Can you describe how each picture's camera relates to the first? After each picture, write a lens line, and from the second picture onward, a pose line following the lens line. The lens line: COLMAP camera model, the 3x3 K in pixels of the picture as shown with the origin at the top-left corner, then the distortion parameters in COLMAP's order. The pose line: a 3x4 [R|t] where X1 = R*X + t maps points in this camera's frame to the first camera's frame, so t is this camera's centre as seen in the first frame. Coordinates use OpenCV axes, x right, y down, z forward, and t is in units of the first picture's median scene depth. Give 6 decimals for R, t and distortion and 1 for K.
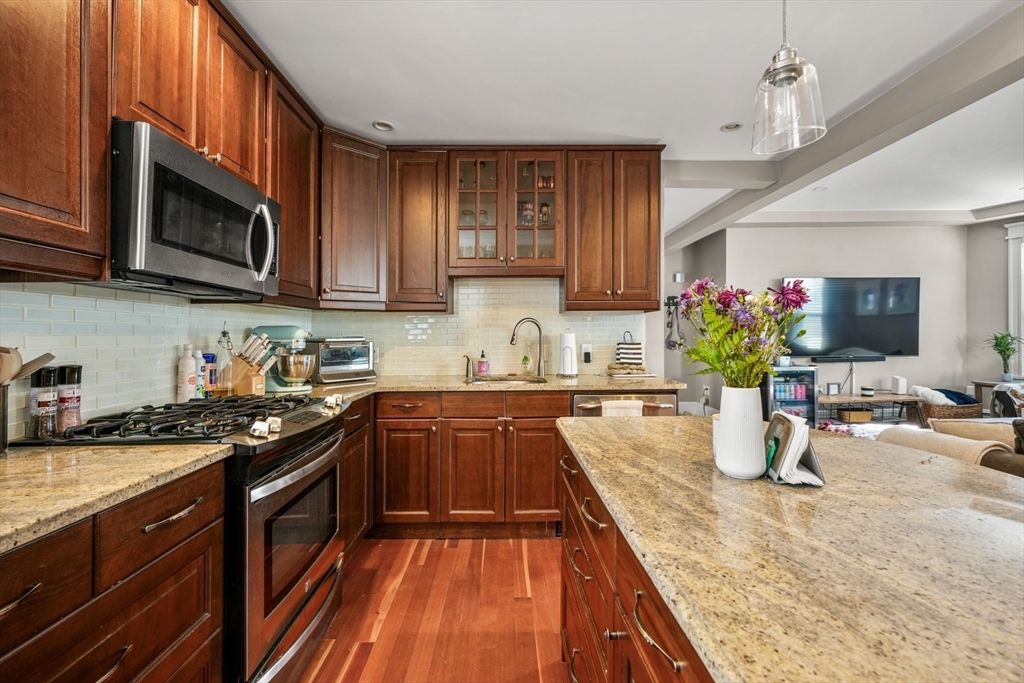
lens RADIAL K [[443.5, 0, 514.3], [0, 443.5, 335.7], [0, 0, 1]] dist [0.003511, -0.002495]
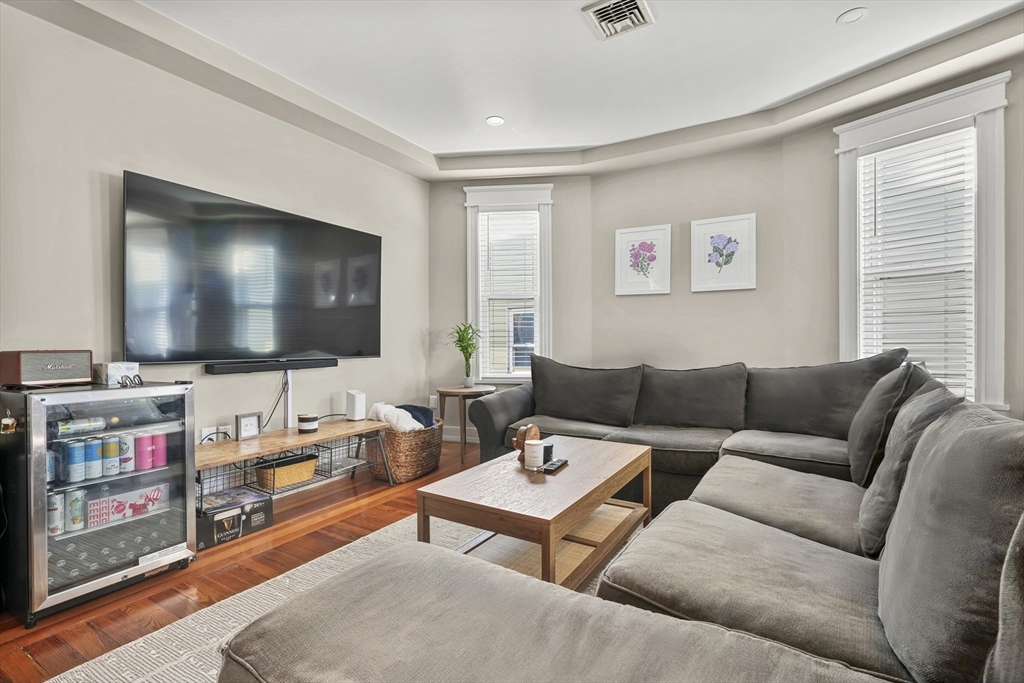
lens RADIAL K [[479.6, 0, 513.0], [0, 479.6, 346.2], [0, 0, 1]] dist [-0.000139, -0.000168]
pose [[0.532214, 0.002008, 0.846607, 0.714769], [0.004969, 0.999973, -0.005495, 0.059456], [-0.846595, 0.007131, 0.532190, 0.786596]]
